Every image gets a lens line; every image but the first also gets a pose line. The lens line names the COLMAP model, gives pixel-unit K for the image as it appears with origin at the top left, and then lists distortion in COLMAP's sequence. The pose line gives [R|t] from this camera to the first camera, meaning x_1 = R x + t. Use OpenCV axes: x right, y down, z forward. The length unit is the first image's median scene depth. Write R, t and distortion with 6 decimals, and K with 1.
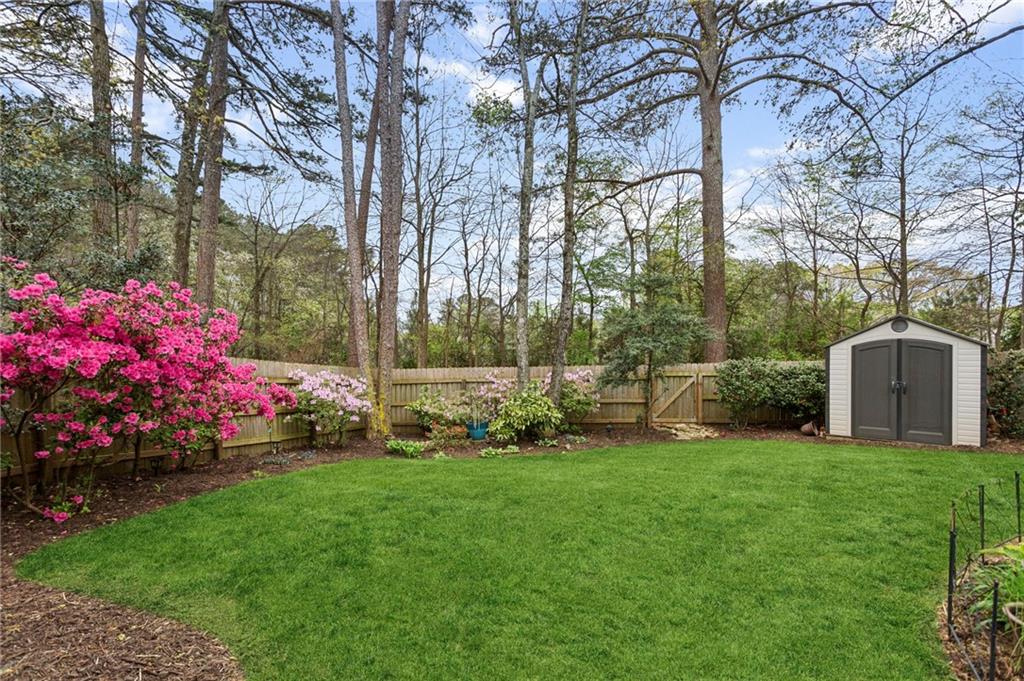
lens RADIAL K [[488.9, 0, 514.7], [0, 488.9, 365.3], [0, 0, 1]] dist [0.005176, 0.000872]
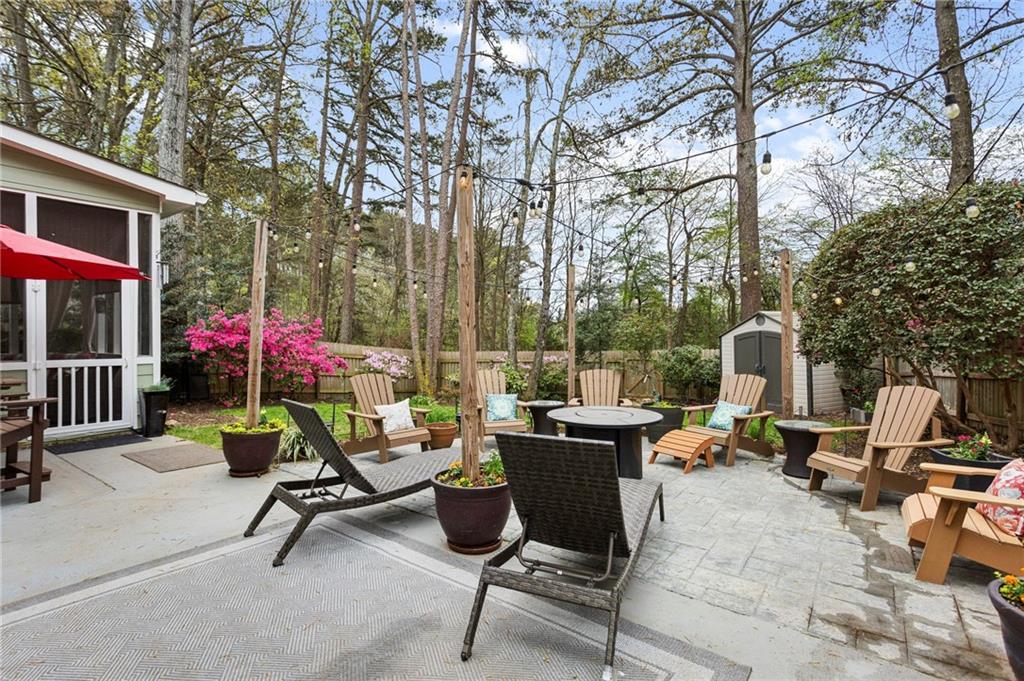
lens RADIAL K [[491.0, 0, 512.0], [0, 491.0, 340.5], [0, 0, 1]] dist [-0.001164, 0.000106]
pose [[0.942462, 0.003799, -0.334293, 0.497902], [-0.013063, 0.999590, -0.025468, 0.010516], [0.334059, 0.028370, 0.942125, -0.346700]]
